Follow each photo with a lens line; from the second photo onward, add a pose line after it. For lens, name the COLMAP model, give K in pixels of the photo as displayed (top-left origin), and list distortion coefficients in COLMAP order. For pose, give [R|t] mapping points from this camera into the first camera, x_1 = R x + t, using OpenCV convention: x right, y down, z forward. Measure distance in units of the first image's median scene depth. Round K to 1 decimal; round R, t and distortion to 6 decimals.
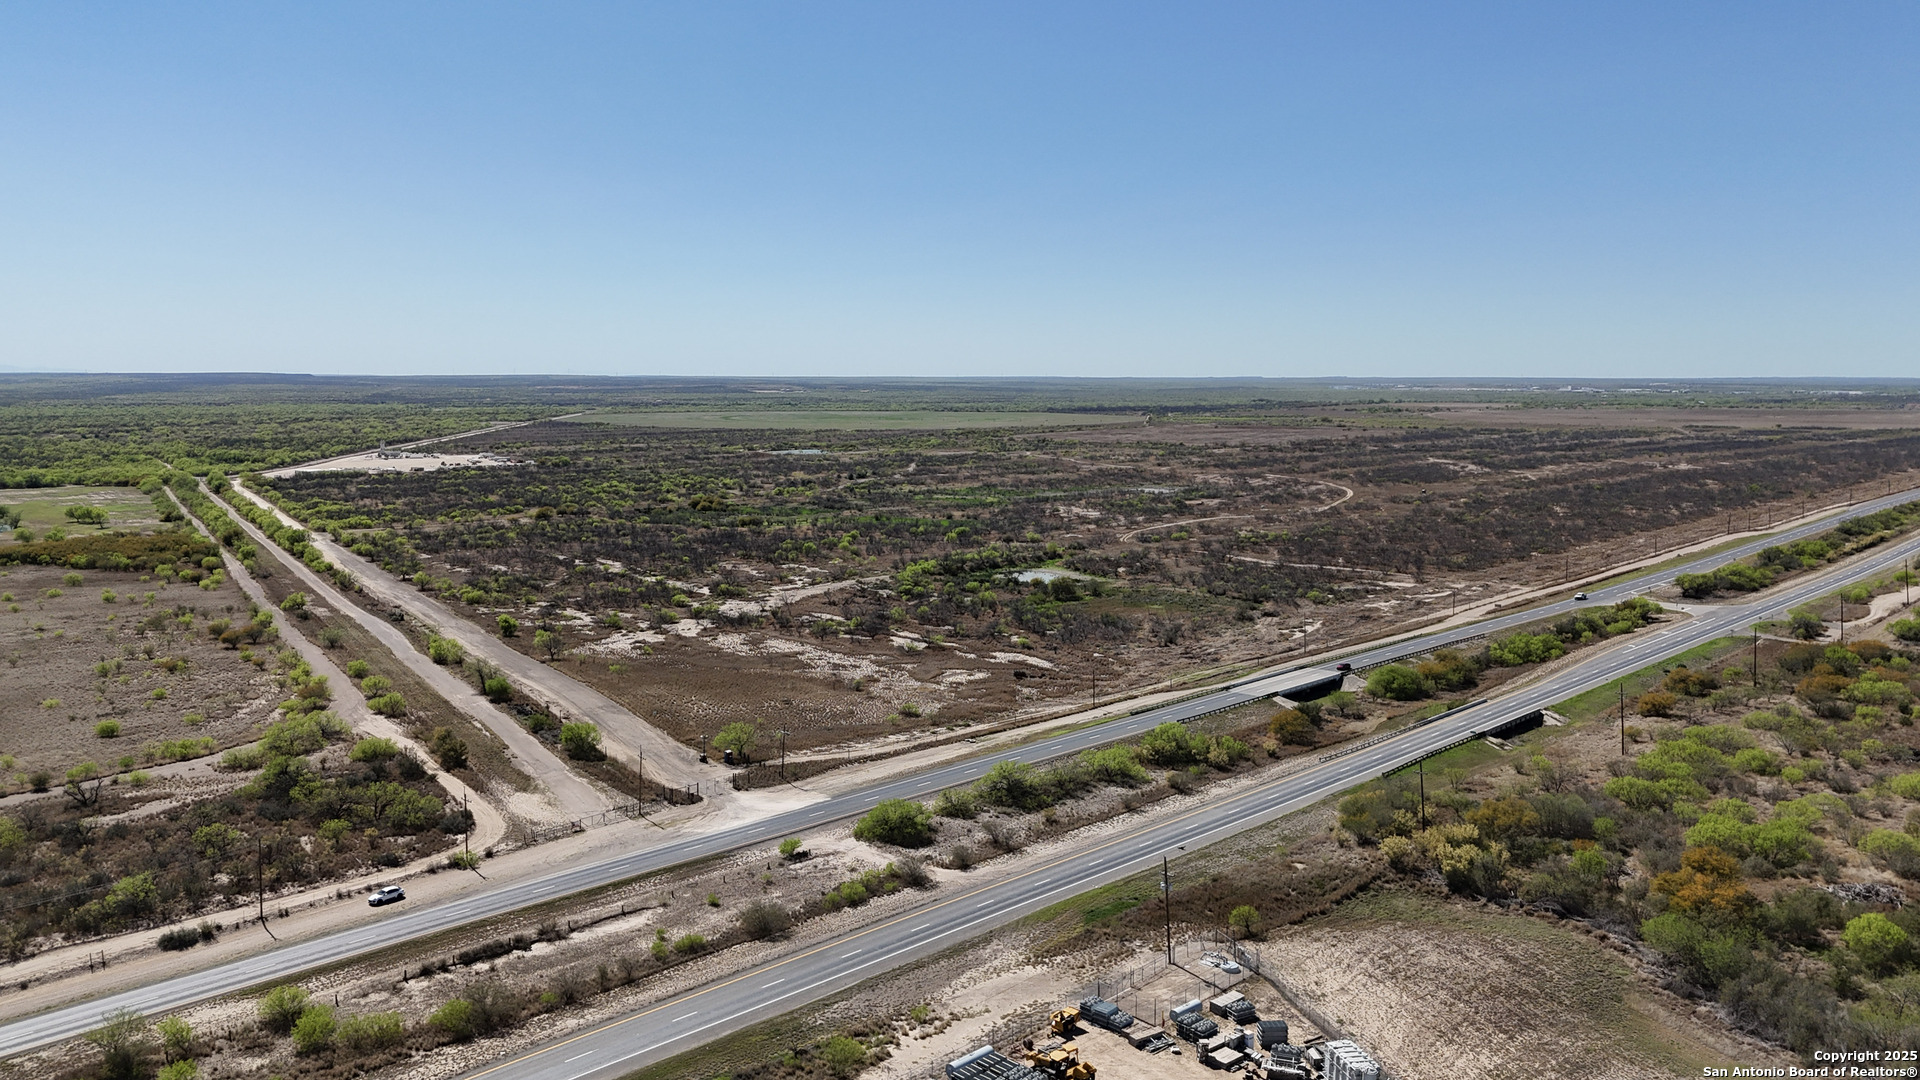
lens RADIAL K [[1413.3, 0, 963.3], [0, 1413.3, 475.7], [0, 0, 1]] dist [0.083425, -0.084392]
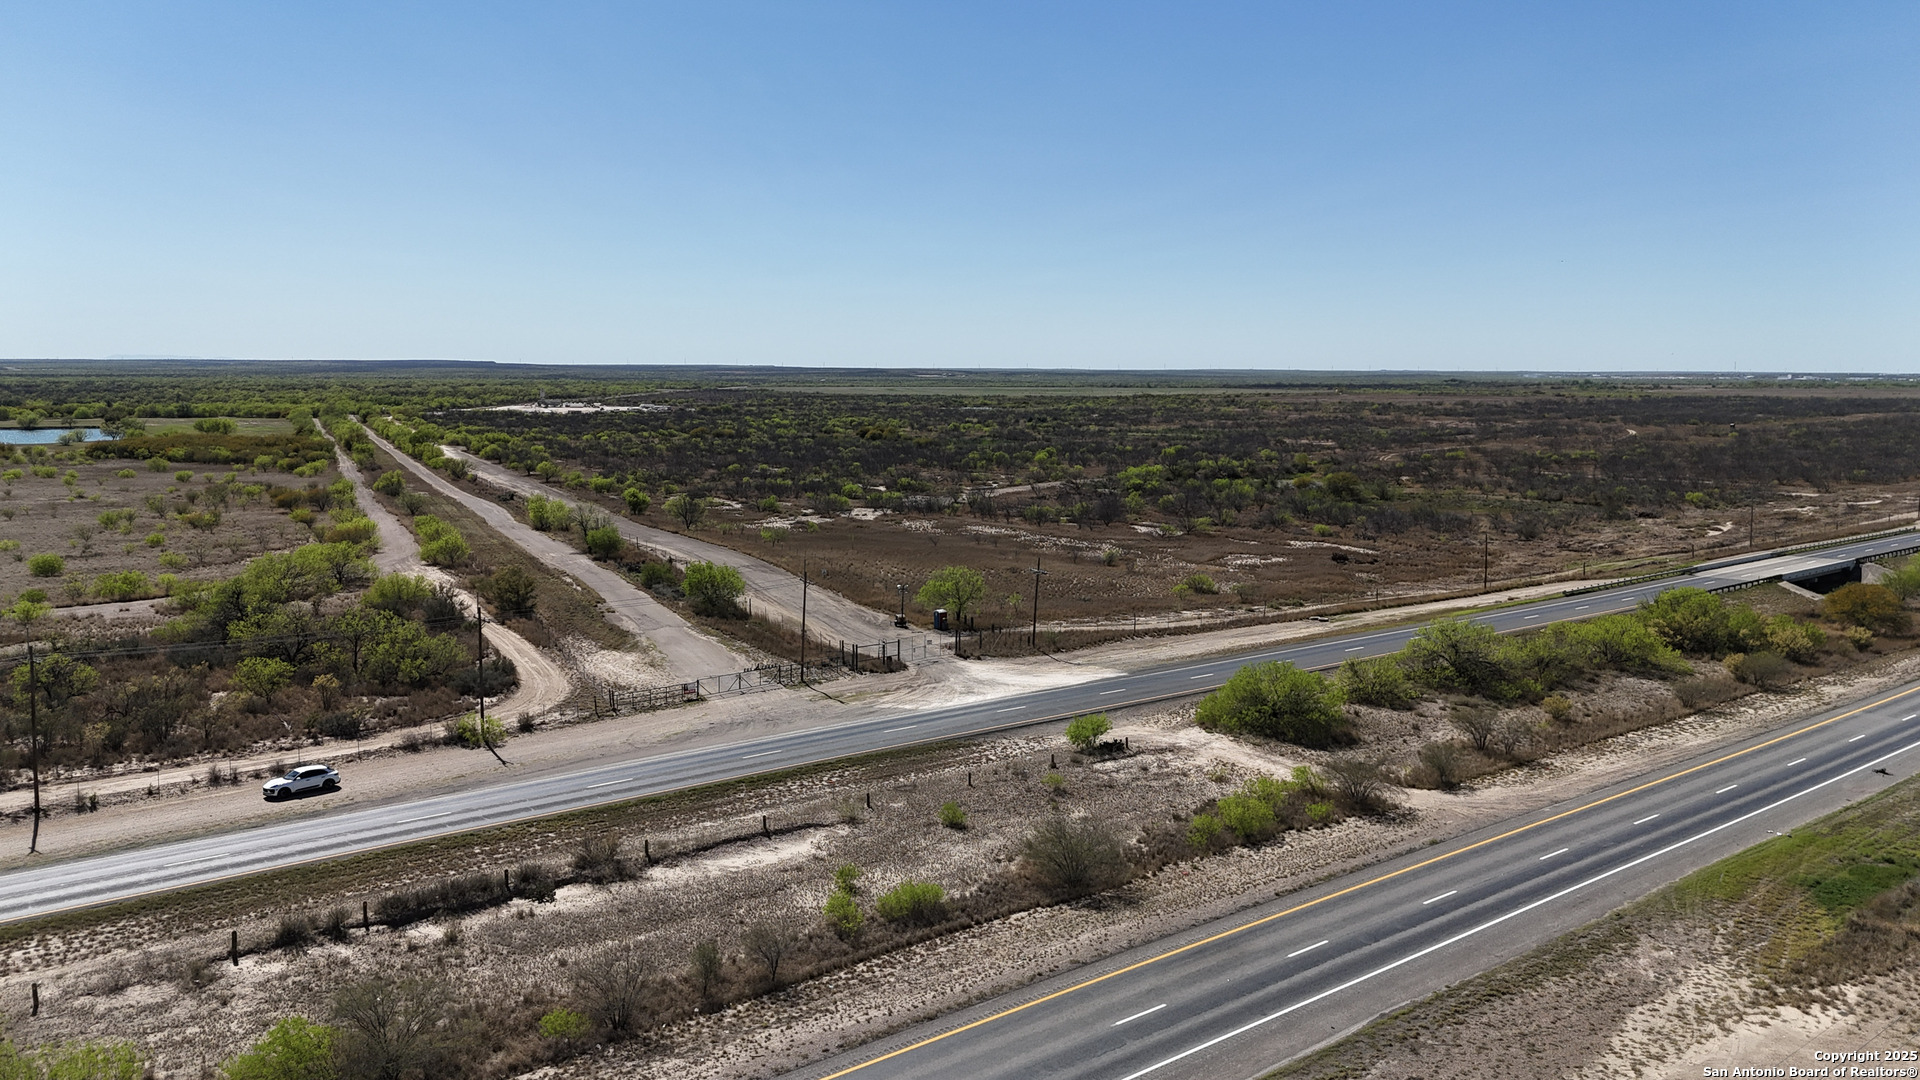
lens RADIAL K [[1413.3, 0, 963.3], [0, 1413.3, 475.7], [0, 0, 1]] dist [0.083425, -0.084392]
pose [[0.993717, 0.011956, -0.111284, -0.099104], [-0.011550, 0.999924, 0.004293, 0.149594], [0.111326, -0.002981, 0.993779, 0.437868]]
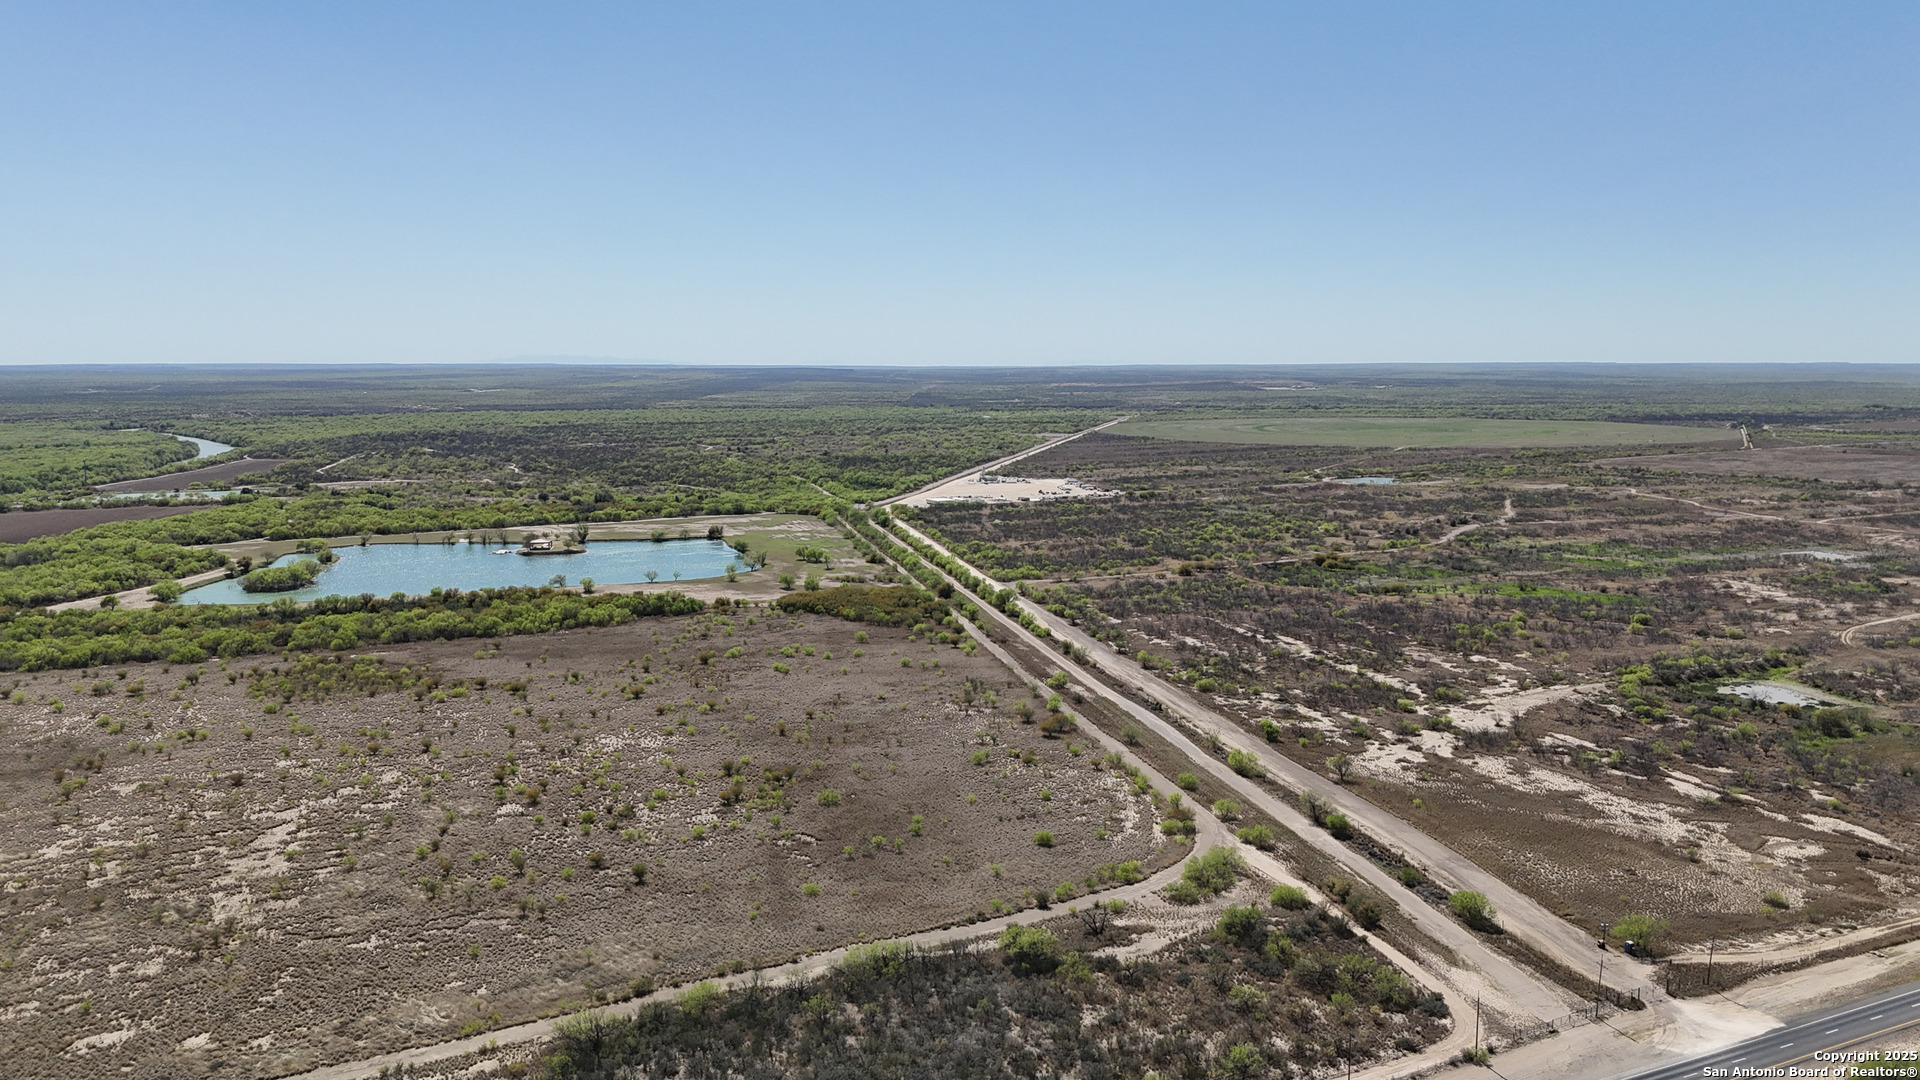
lens RADIAL K [[1413.3, 0, 963.3], [0, 1413.3, 475.7], [0, 0, 1]] dist [0.083425, -0.084392]
pose [[0.942228, 0.024426, -0.334080, -0.319535], [-0.021409, 0.999690, 0.012710, -0.170178], [0.334287, -0.004824, 0.942459, -0.172890]]
